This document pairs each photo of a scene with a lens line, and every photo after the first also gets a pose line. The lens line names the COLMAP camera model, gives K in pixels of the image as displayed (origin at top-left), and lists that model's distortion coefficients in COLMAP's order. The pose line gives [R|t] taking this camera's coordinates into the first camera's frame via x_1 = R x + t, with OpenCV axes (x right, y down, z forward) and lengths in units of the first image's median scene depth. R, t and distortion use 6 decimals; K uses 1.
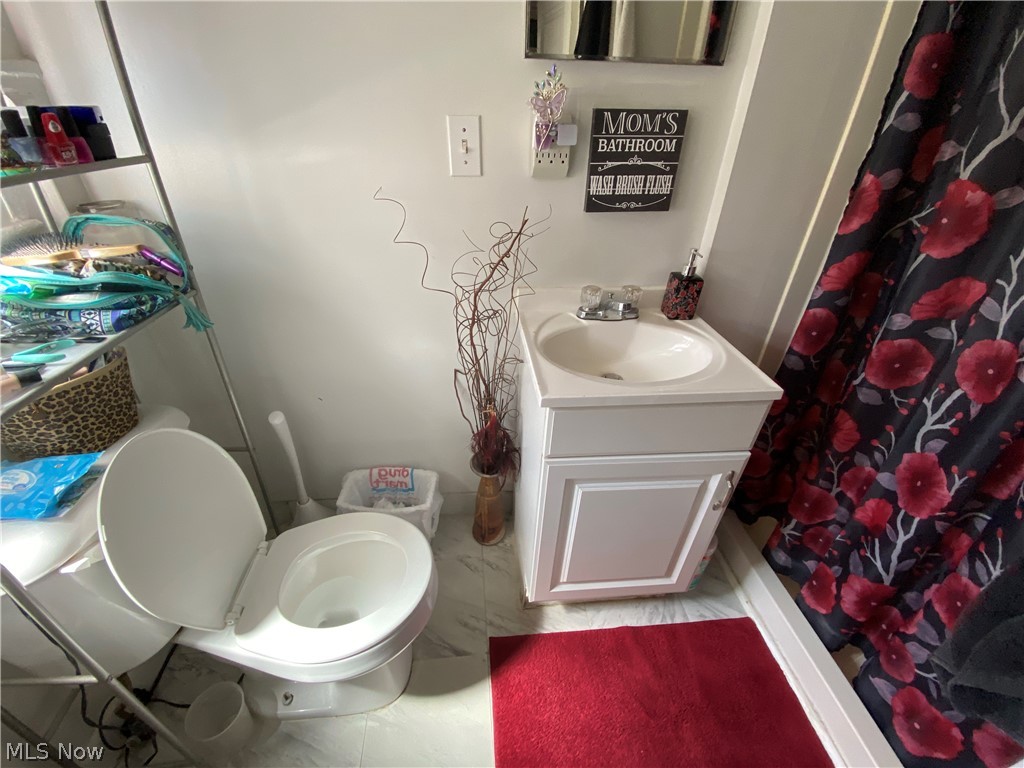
lens RADIAL K [[407.8, 0, 510.4], [0, 407.8, 387.3], [0, 0, 1]] dist [-0.000102, -0.010577]
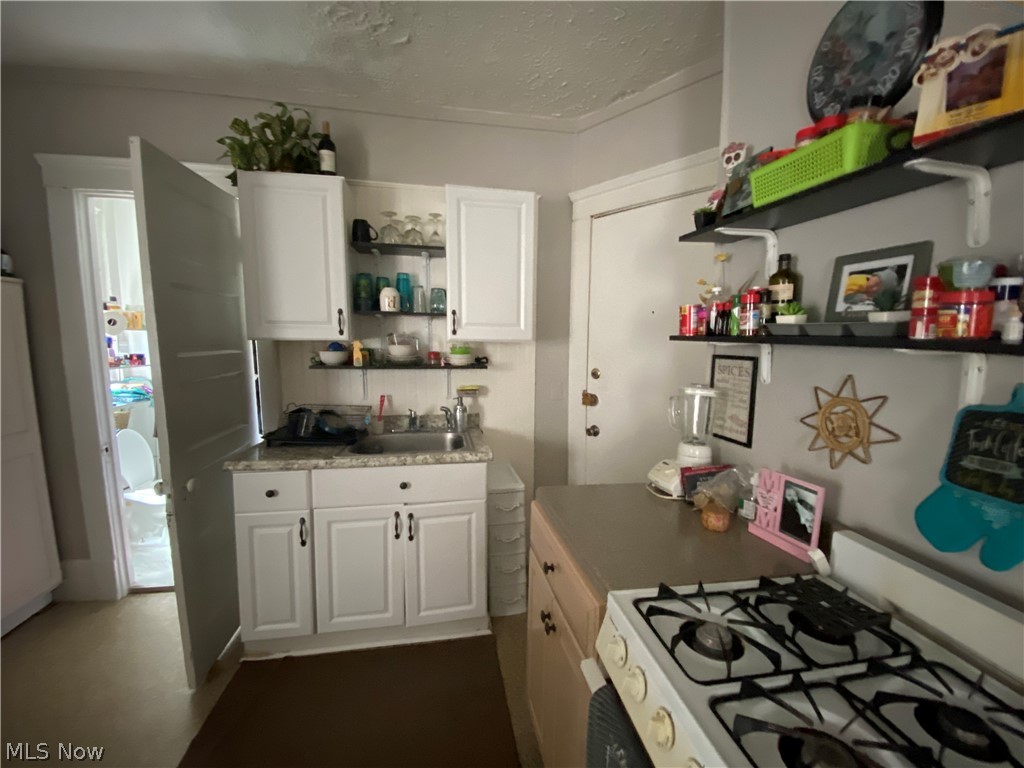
lens RADIAL K [[407.8, 0, 510.4], [0, 407.8, 387.3], [0, 0, 1]] dist [-0.000102, -0.010577]
pose [[0.993884, -0.010968, 0.109879, 2.324510], [0.058112, 0.898072, -0.435994, 1.699642], [-0.093897, 0.439713, 0.893217, -3.017350]]
